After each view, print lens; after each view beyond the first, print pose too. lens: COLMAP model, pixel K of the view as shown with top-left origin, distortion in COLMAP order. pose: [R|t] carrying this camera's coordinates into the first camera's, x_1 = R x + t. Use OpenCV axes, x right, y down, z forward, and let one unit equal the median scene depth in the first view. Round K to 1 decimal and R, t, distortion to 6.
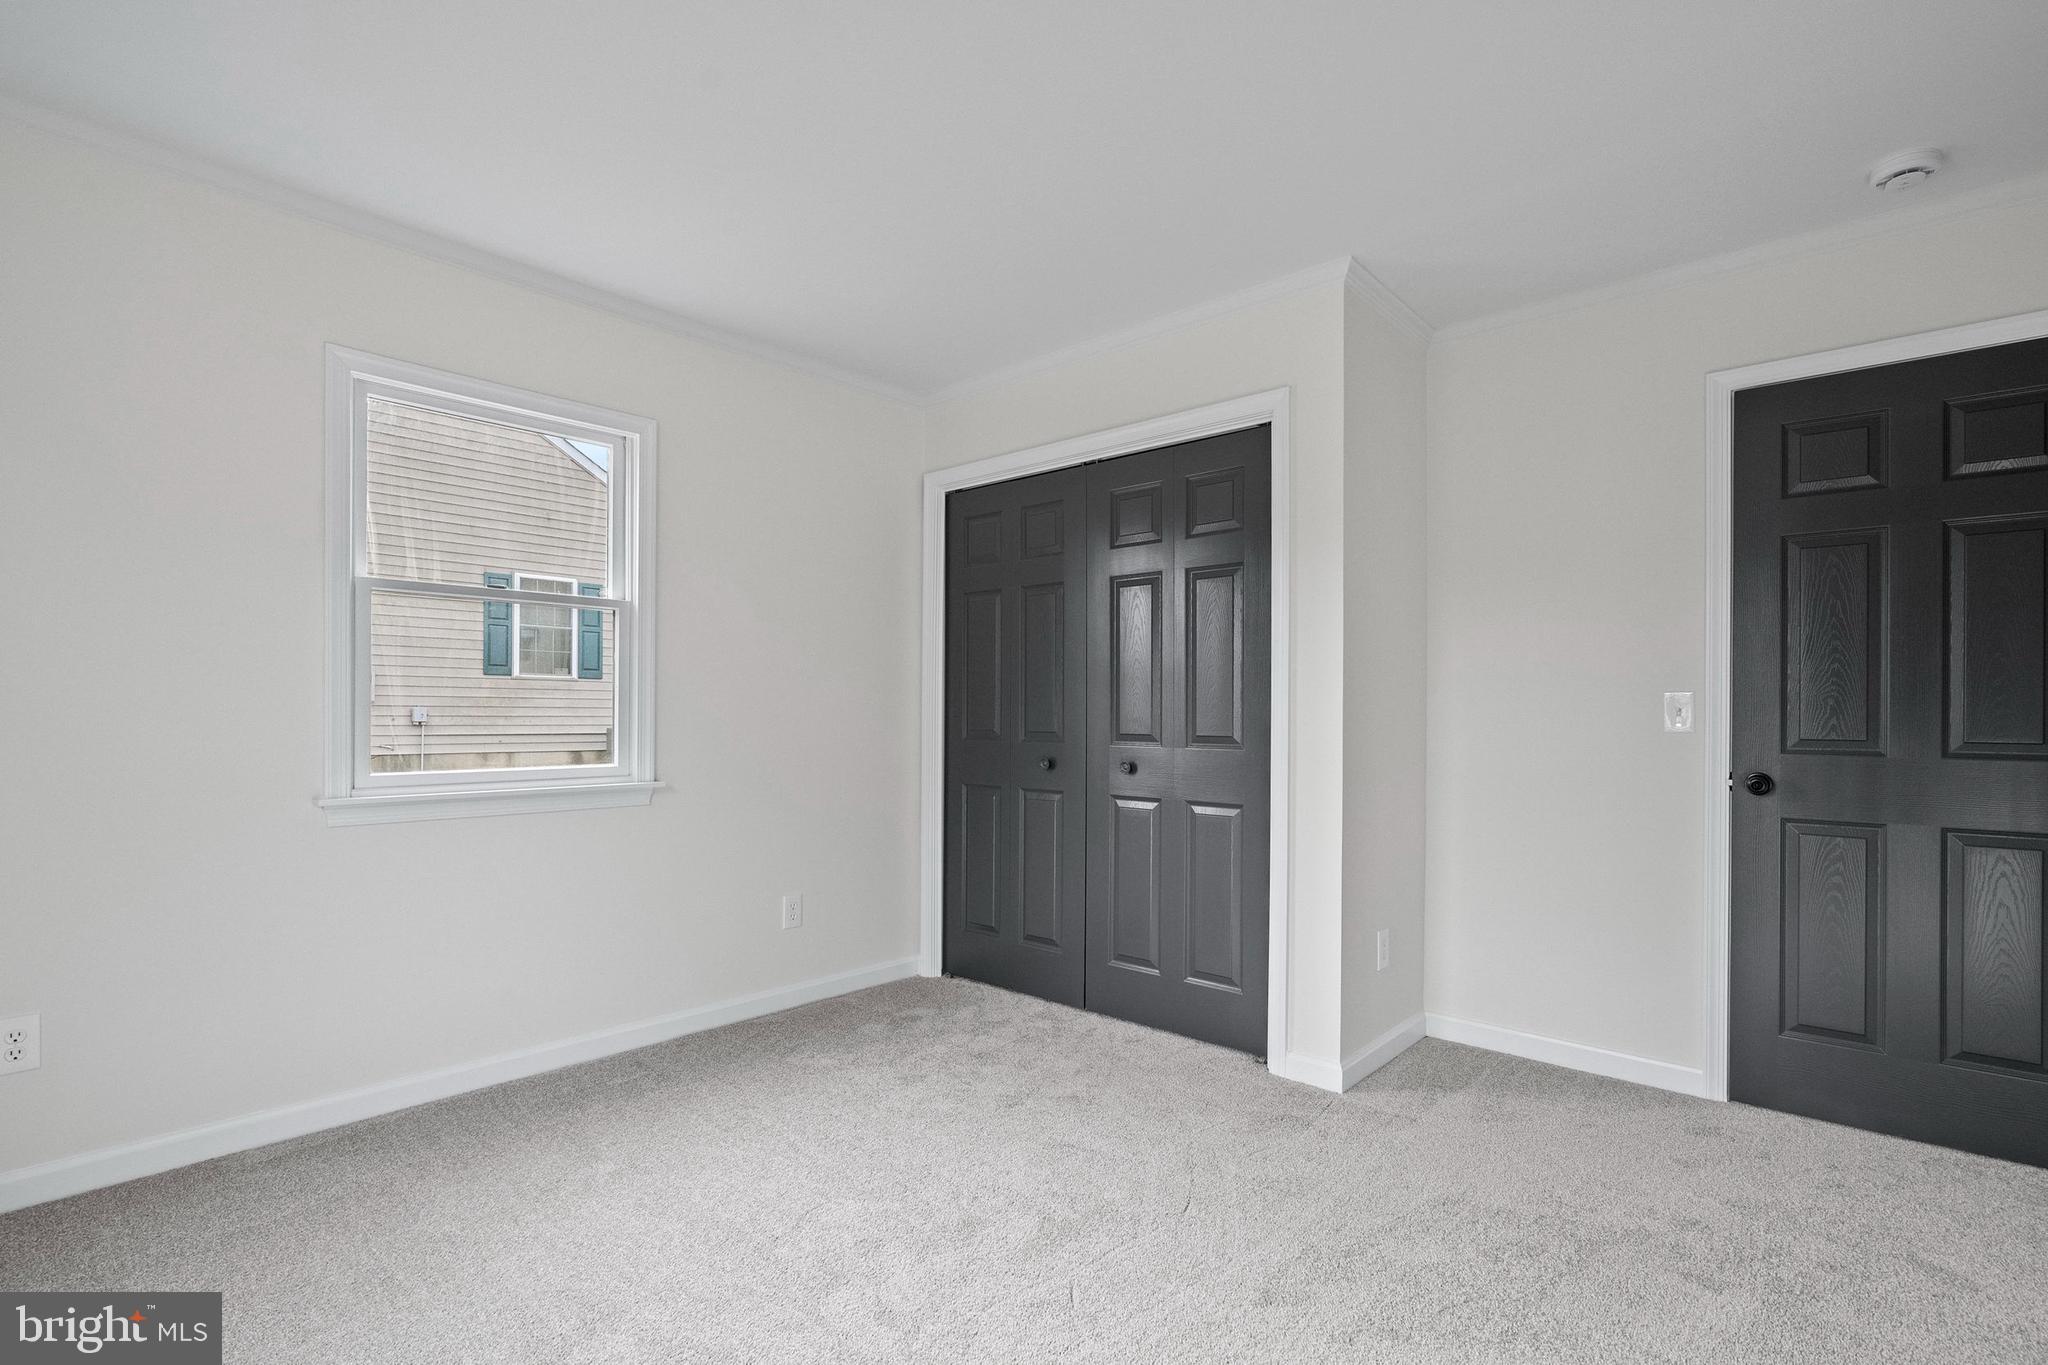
lens RADIAL K [[939.7, 0, 1019.0], [0, 939.7, 694.9], [0, 0, 1]] dist [-0.008535, 0.004155]
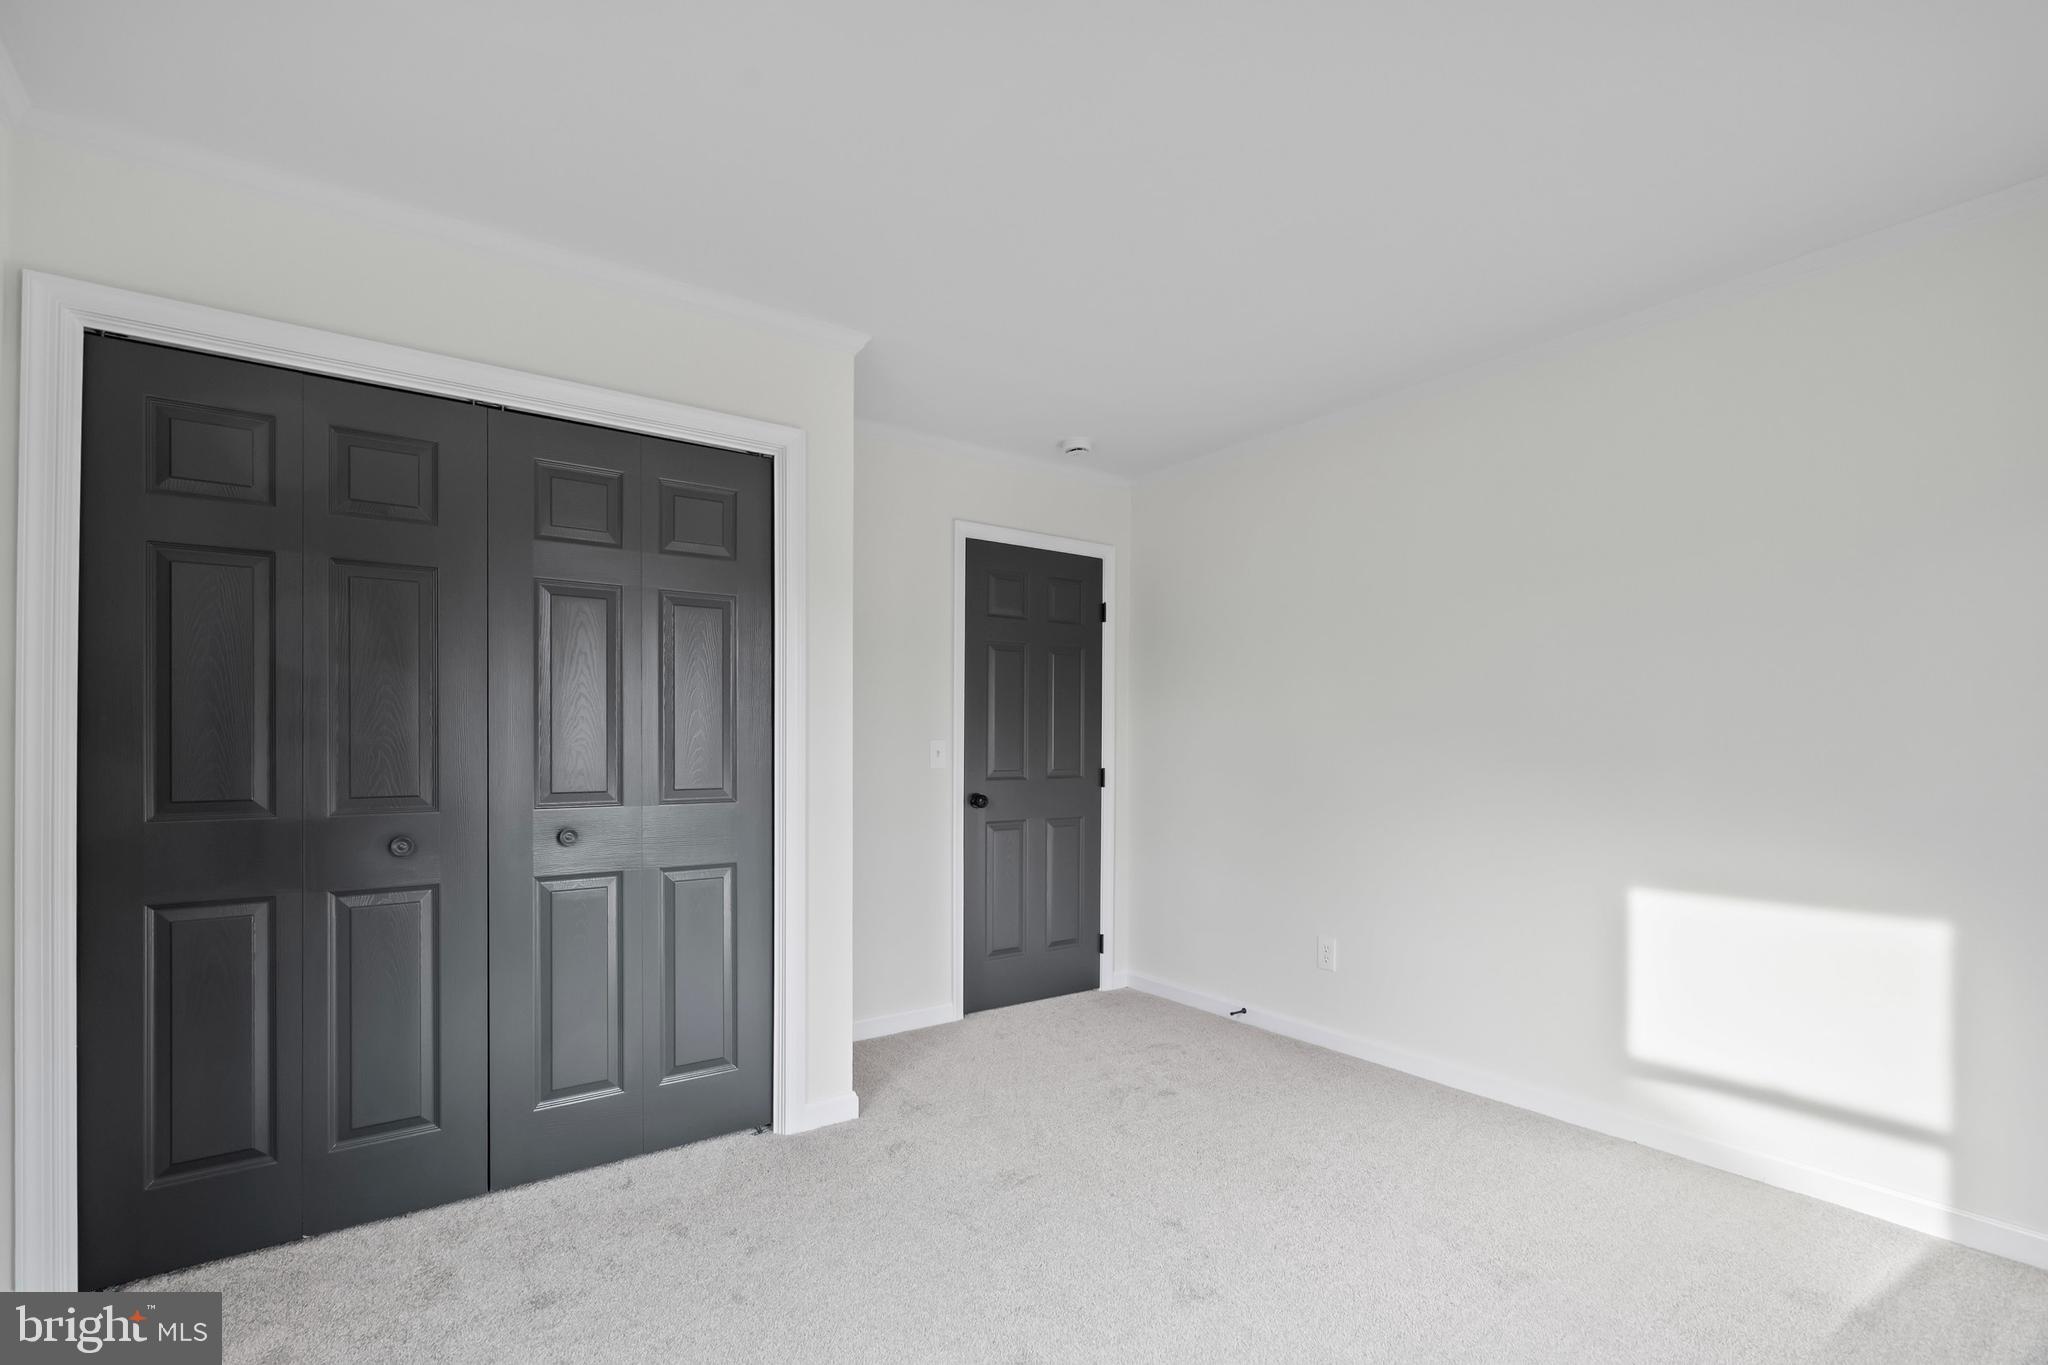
lens RADIAL K [[939.7, 0, 974.3], [0, 939.7, 735.9], [0, 0, 1]] dist [-0.008535, 0.004155]
pose [[0.225719, 0.007014, 0.974167, -0.566769], [-0.008969, 0.999947, -0.005122, -0.002667], [-0.974151, -0.007582, 0.225770, 0.537812]]
